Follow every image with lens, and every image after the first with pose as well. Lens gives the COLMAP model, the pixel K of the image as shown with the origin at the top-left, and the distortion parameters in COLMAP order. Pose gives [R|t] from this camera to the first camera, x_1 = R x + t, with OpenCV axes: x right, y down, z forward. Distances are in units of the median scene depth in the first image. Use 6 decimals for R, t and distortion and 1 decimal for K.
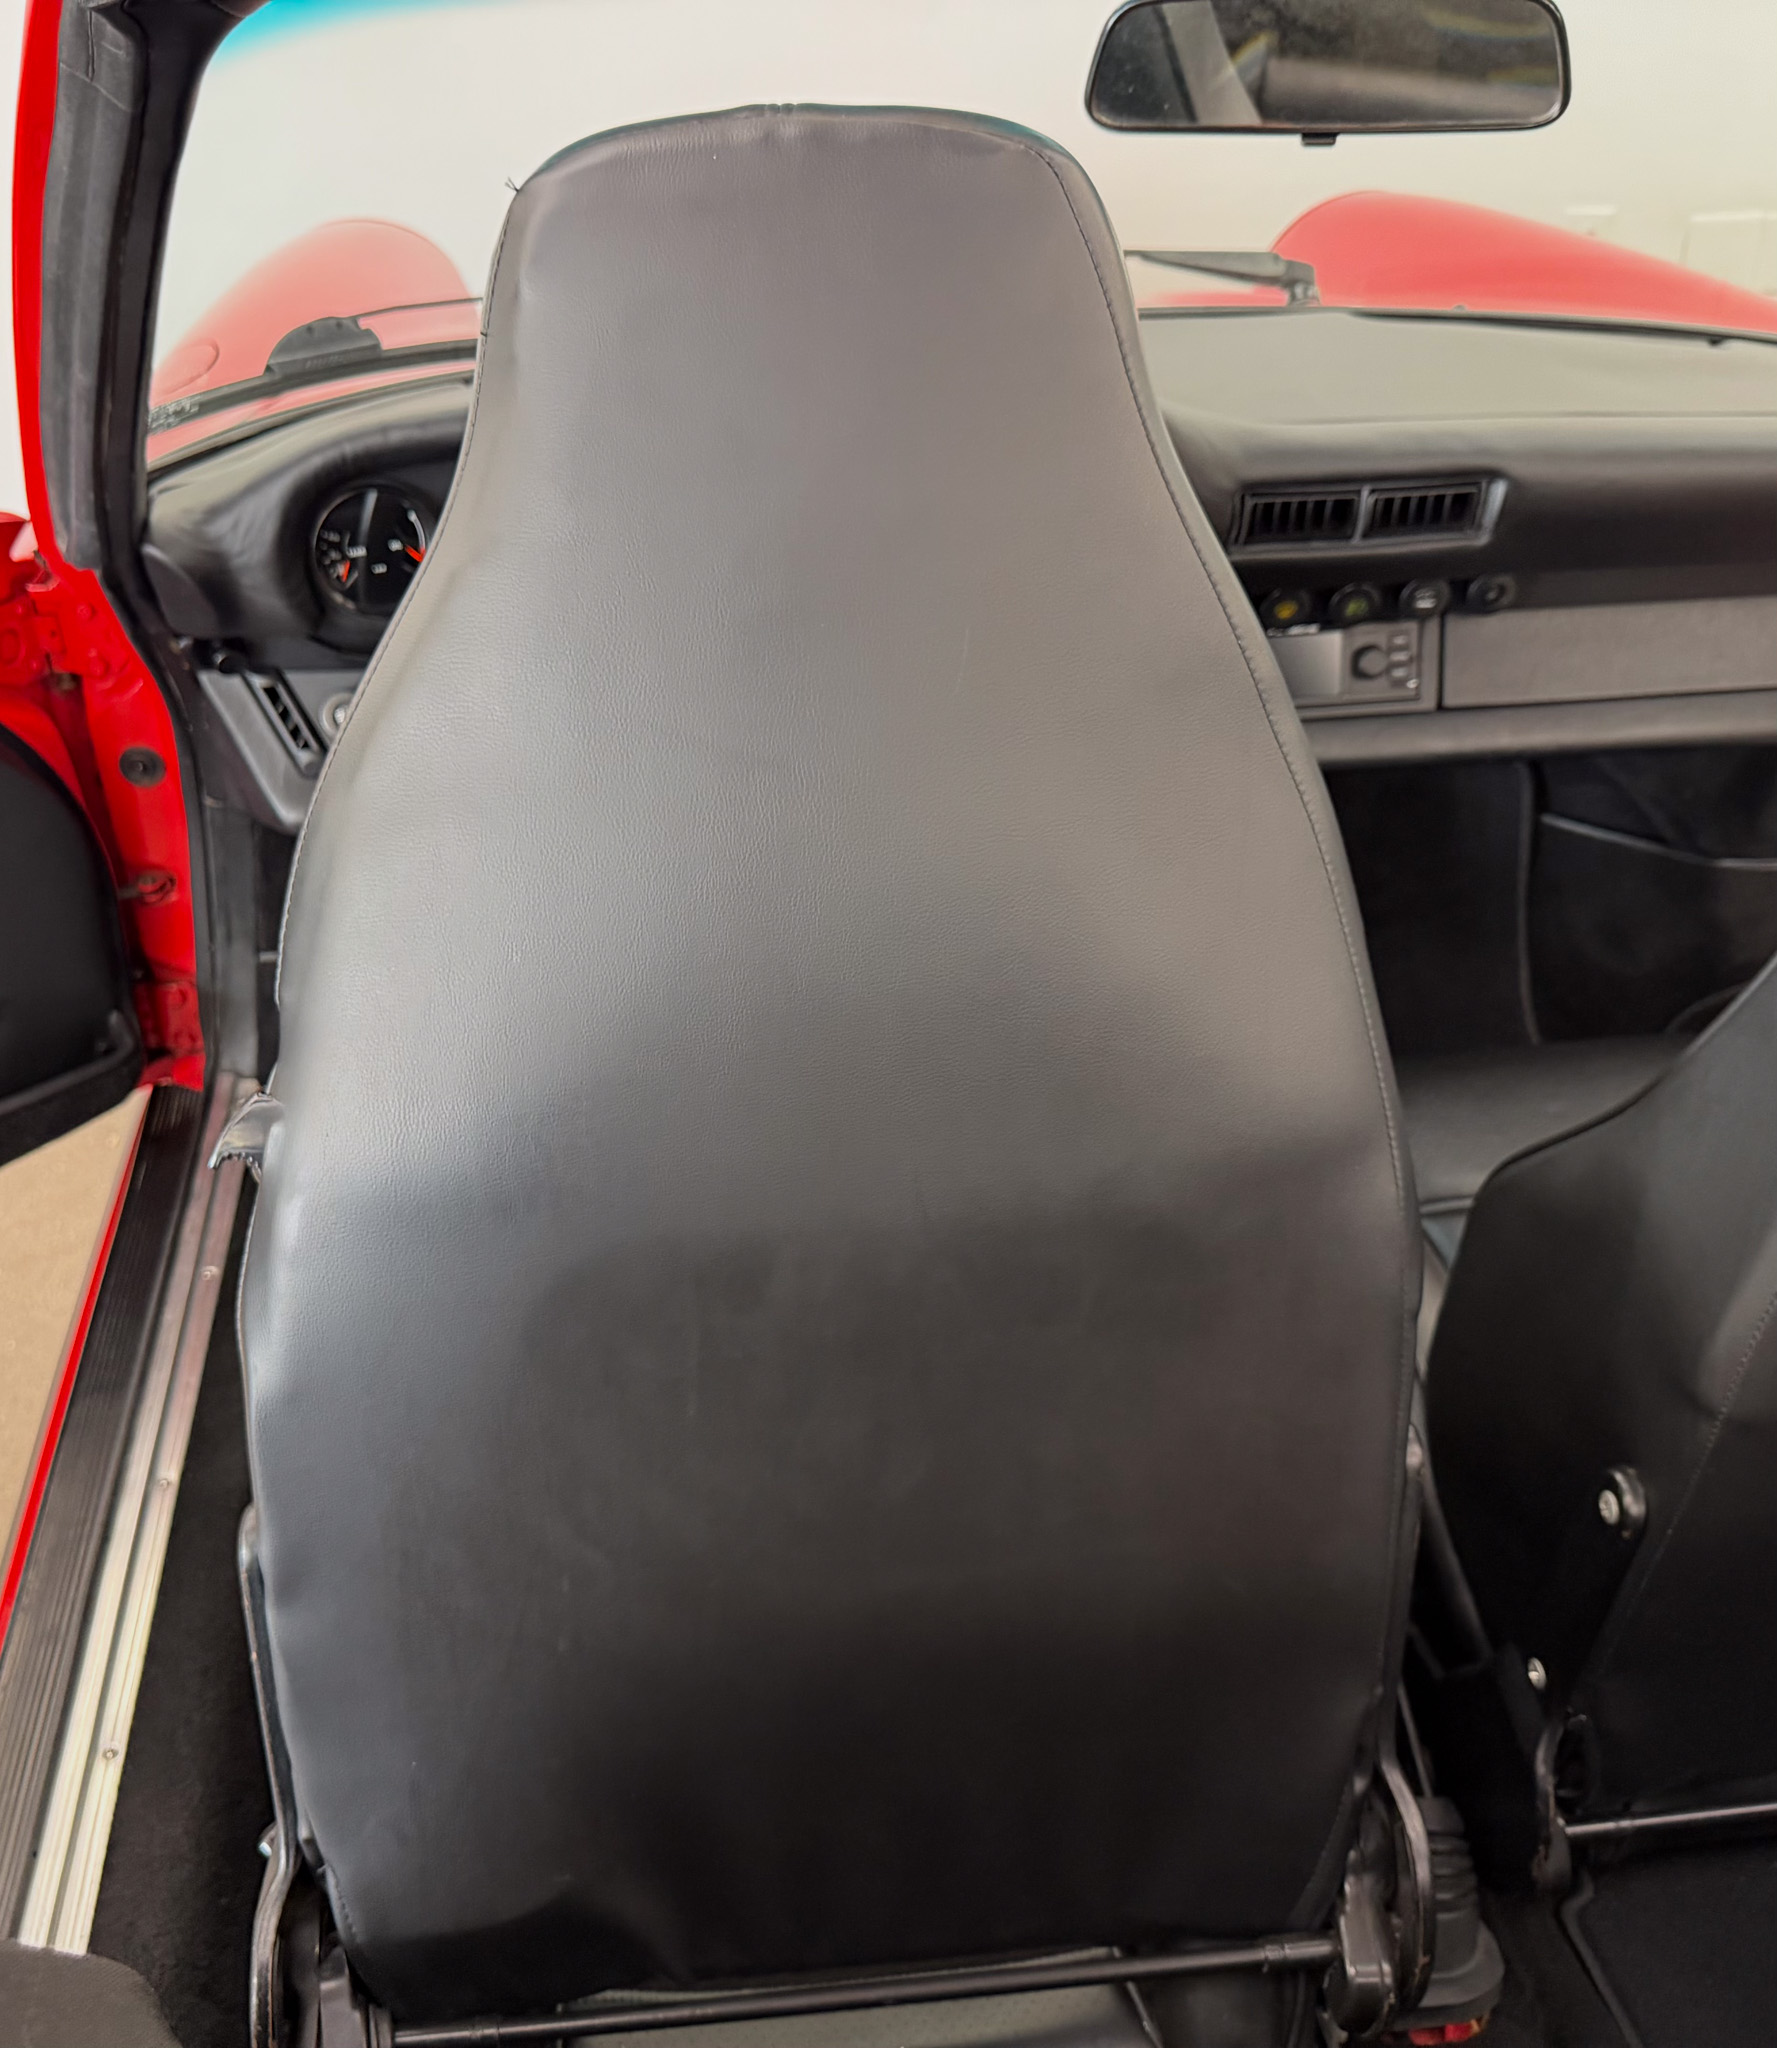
lens RADIAL K [[1936.1, 0, 837.9], [0, 1936.1, 1026.7], [0, 0, 1]] dist [0.012149, 0.000000]
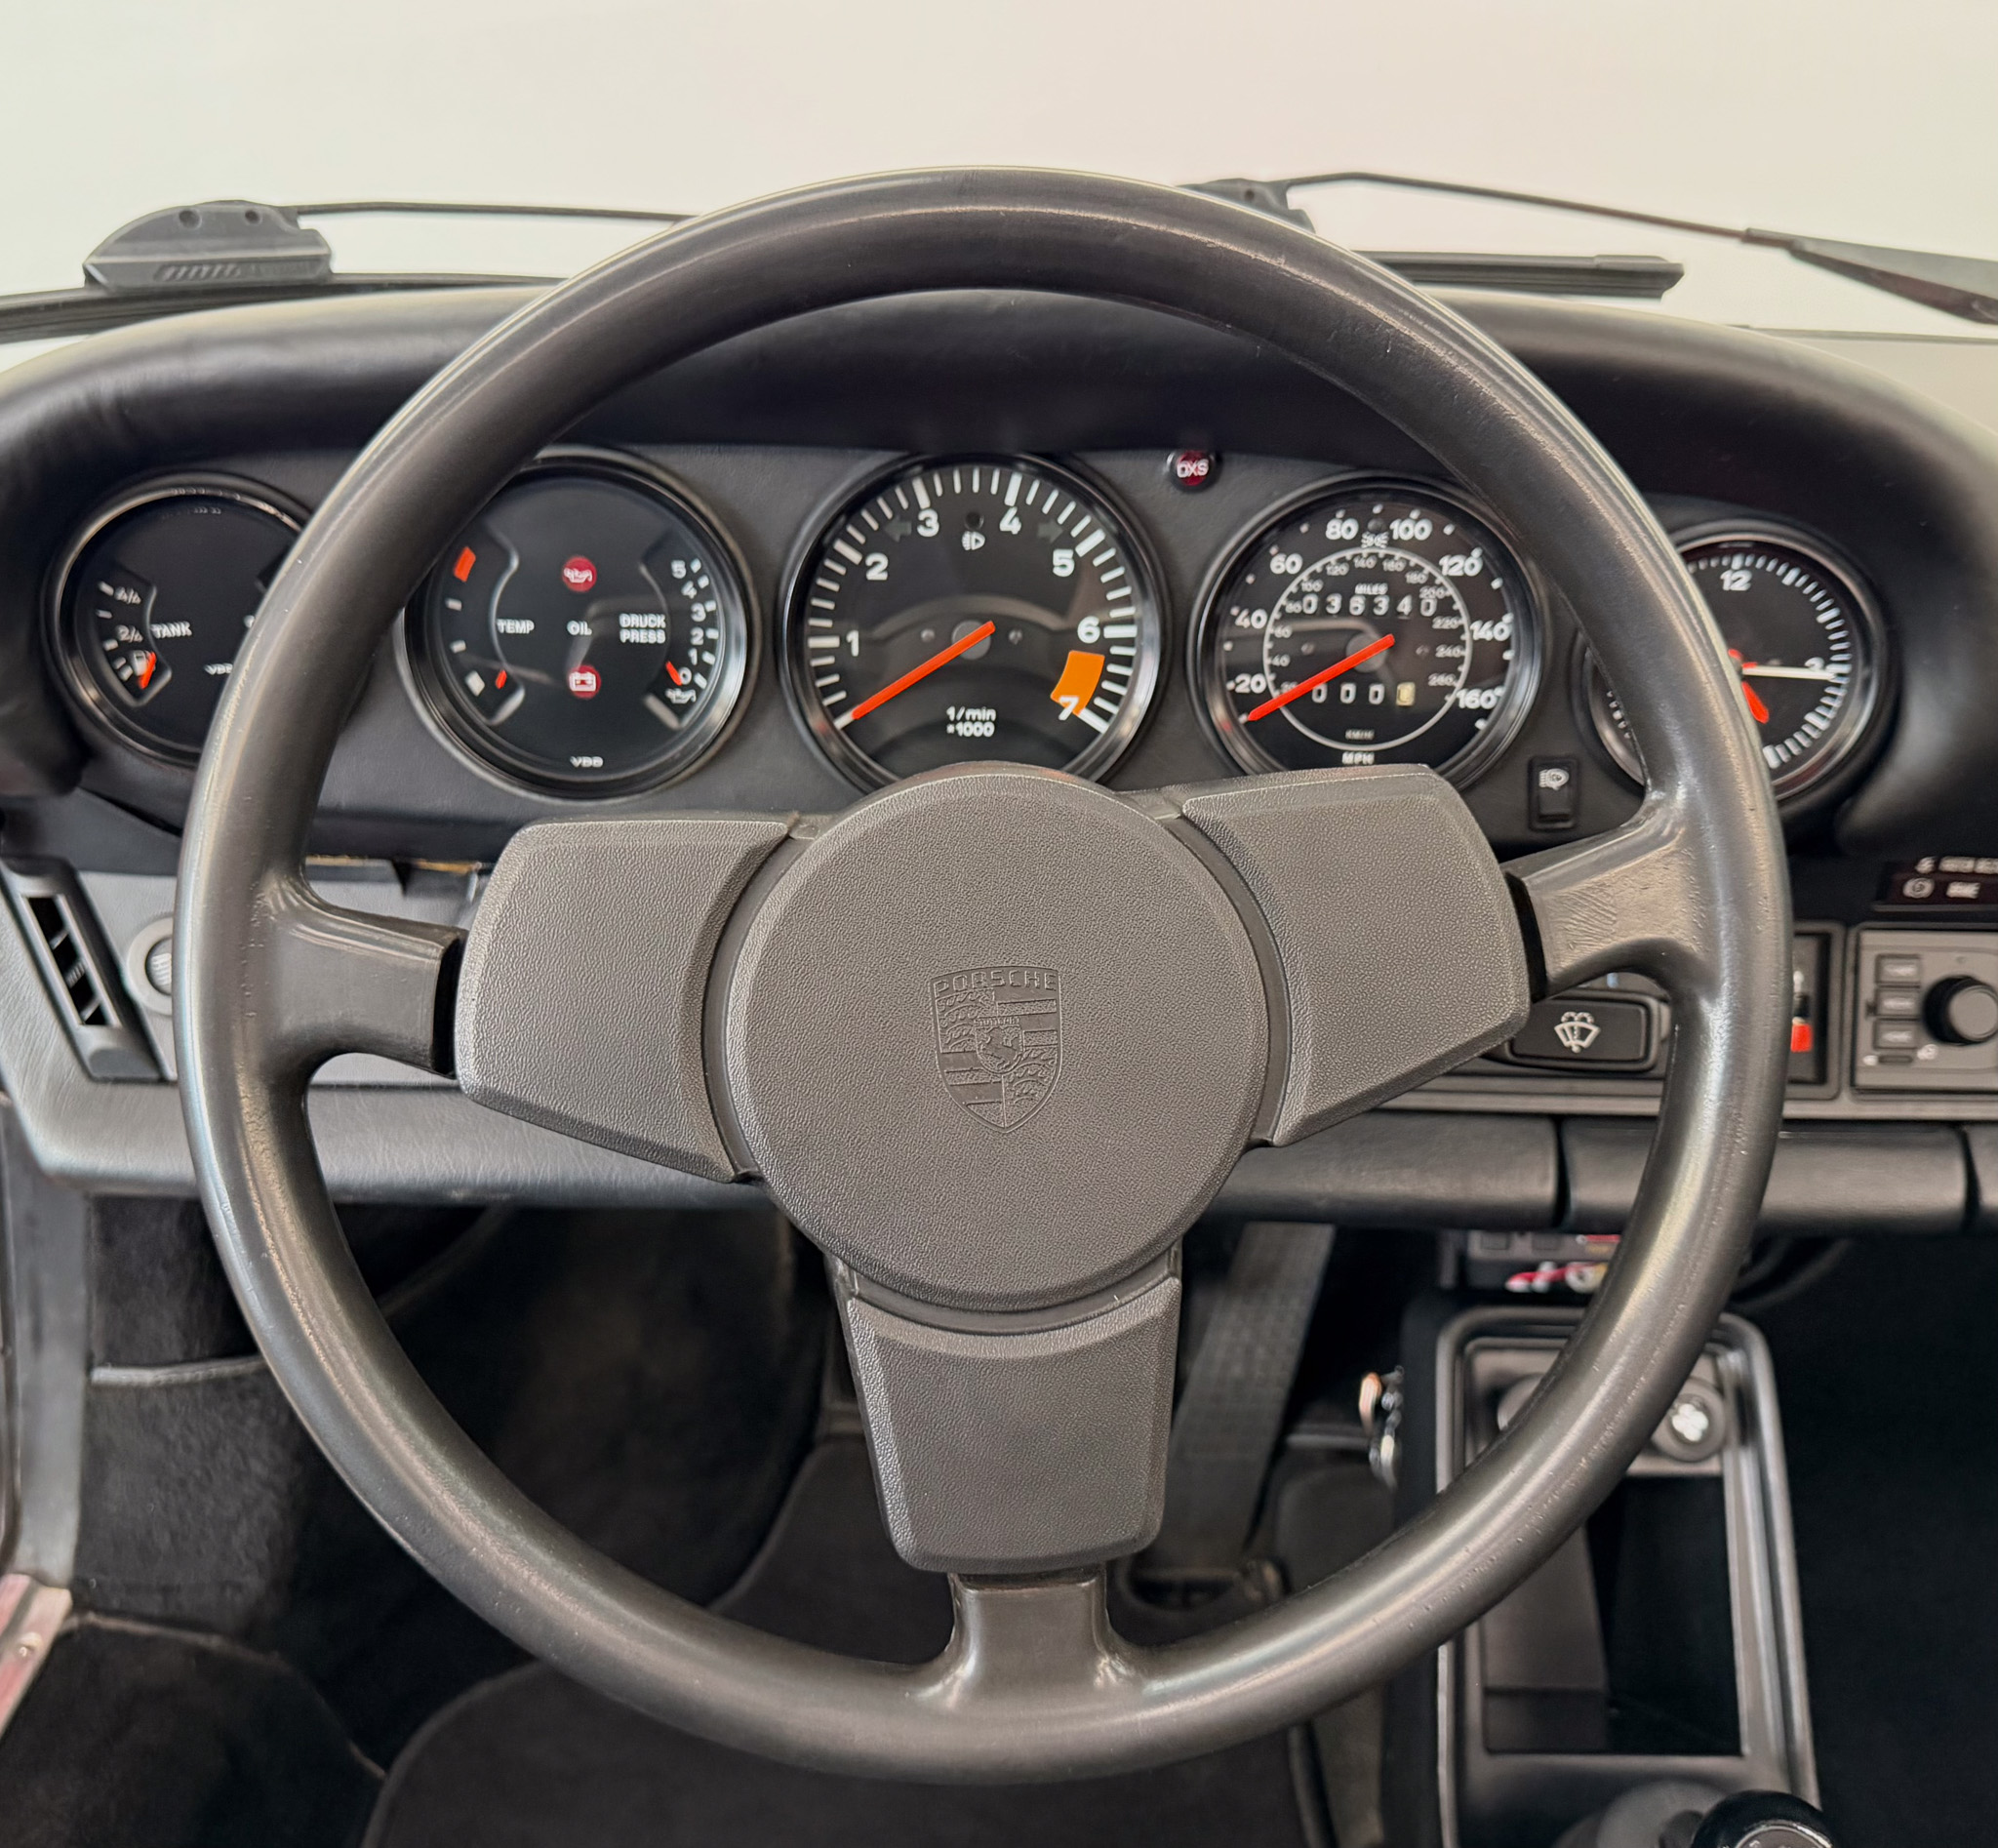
lens RADIAL K [[1880.1, 0, 972.8], [0, 1880.1, 925.3], [0, 0, 1]] dist [0.026161, 0.000000]
pose [[0.992007, 0.075652, -0.100992, -0.003709], [-0.092642, 0.980049, -0.175847, -0.104073], [0.085674, 0.183798, 0.979223, 0.539918]]
